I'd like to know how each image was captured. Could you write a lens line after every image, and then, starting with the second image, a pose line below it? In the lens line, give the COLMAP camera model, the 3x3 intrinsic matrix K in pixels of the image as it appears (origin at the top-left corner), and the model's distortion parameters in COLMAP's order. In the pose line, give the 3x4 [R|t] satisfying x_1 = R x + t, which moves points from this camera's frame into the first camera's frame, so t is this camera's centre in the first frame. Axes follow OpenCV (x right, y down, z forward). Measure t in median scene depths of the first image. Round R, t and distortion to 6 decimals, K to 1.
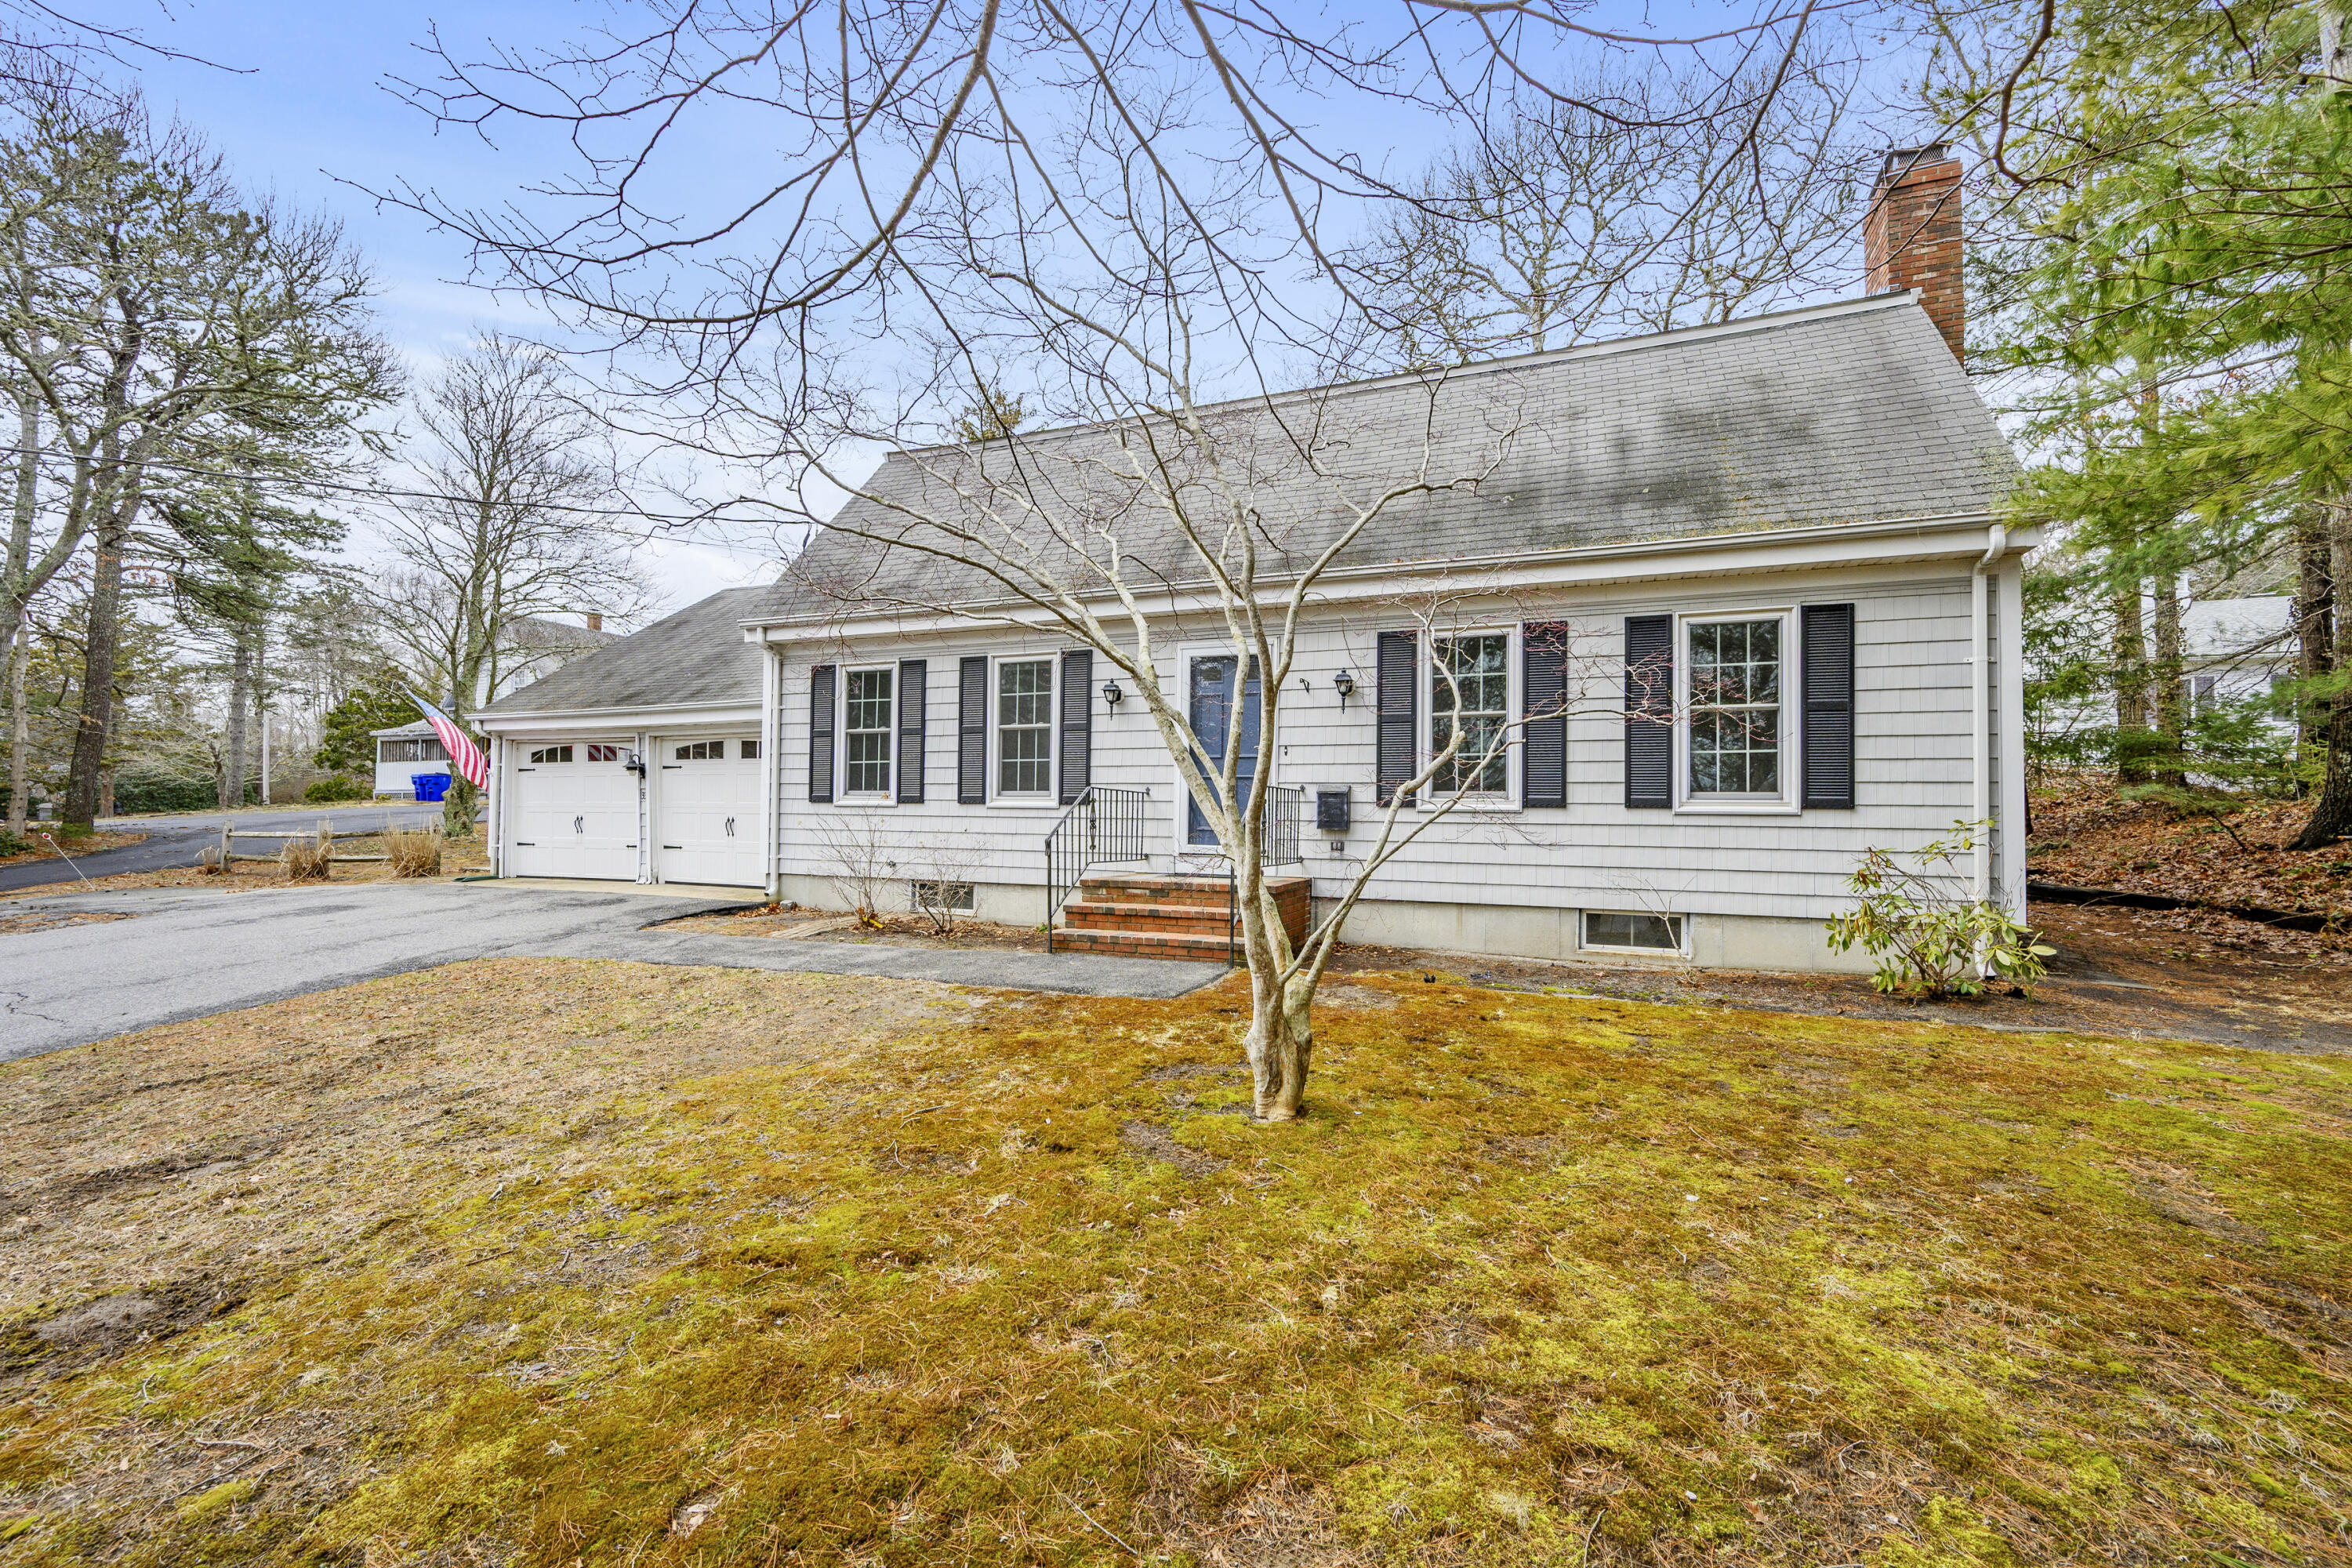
lens RADIAL K [[993.9, 0, 1185.0], [0, 993.9, 783.9], [0, 0, 1]] dist [0.003232, 0.000522]
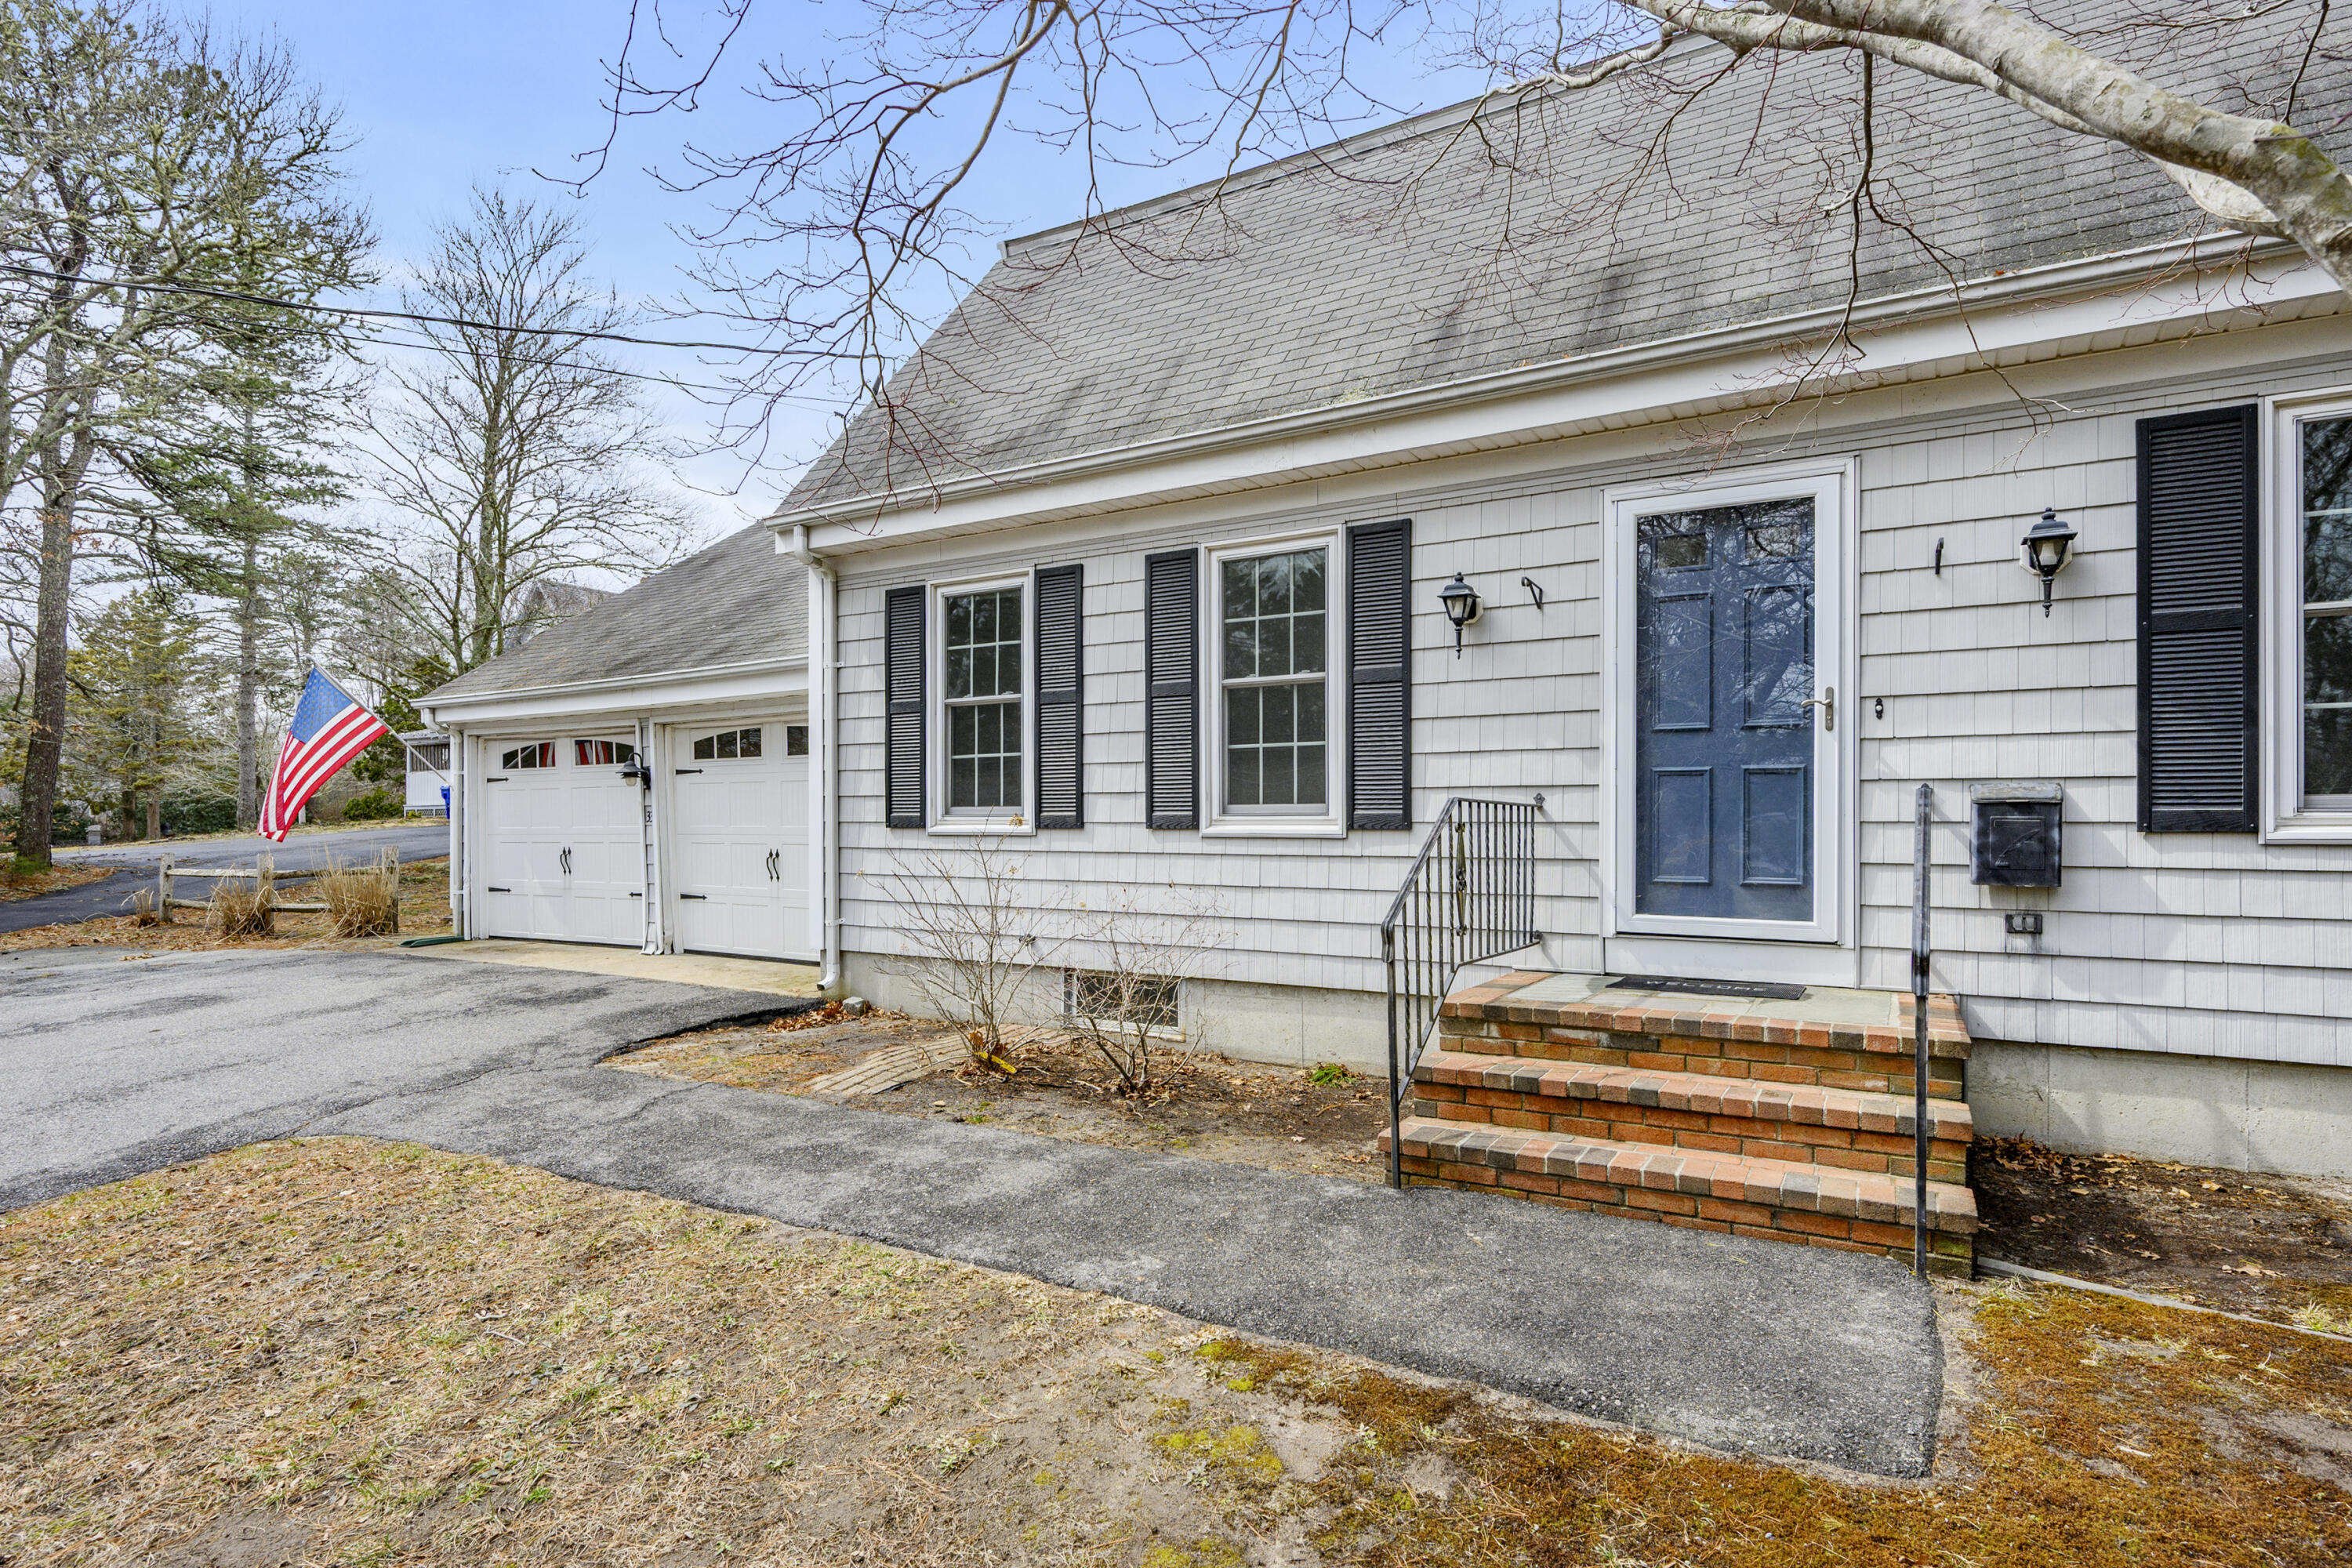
lens RADIAL K [[1224.8, 0, 1176.5], [0, 1224.8, 806.0], [0, 0, 1]] dist [-0.000808, -0.000315]
pose [[0.987618, -0.014672, -0.156193, -0.106329], [0.017825, 0.999664, 0.018808, -0.004761], [0.155864, -0.021359, 0.987548, 0.341821]]
